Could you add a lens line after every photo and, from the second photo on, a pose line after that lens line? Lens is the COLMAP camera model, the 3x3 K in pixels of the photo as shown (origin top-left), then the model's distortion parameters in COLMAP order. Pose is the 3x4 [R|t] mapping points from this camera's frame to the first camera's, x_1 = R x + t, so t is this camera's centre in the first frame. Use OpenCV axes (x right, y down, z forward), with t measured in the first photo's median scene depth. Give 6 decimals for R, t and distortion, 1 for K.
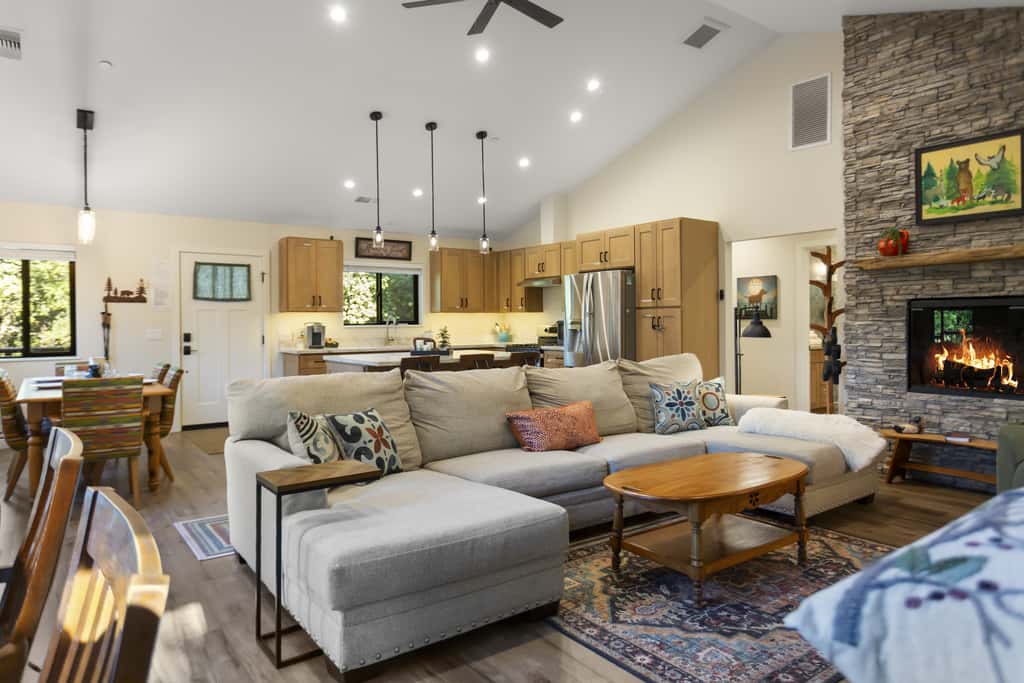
lens RADIAL K [[655.2, 0, 510.7], [0, 655.2, 334.5], [0, 0, 1]] dist [-0.000997, 0.000999]
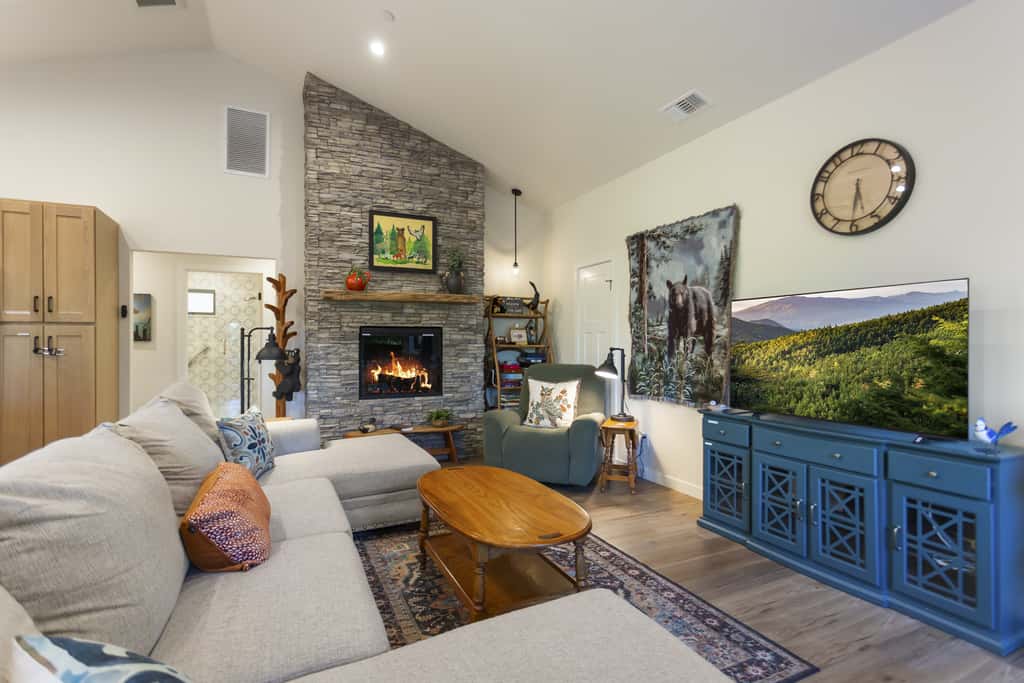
lens RADIAL K [[494.4, 0, 512.4], [0, 494.4, 344.4], [0, 0, 1]] dist [0.001923, -0.000135]
pose [[0.197697, 0.003461, 0.980257, -0.276943], [0.016442, 0.999841, -0.006846, -0.008070], [-0.980125, 0.017470, 0.197608, 0.539937]]
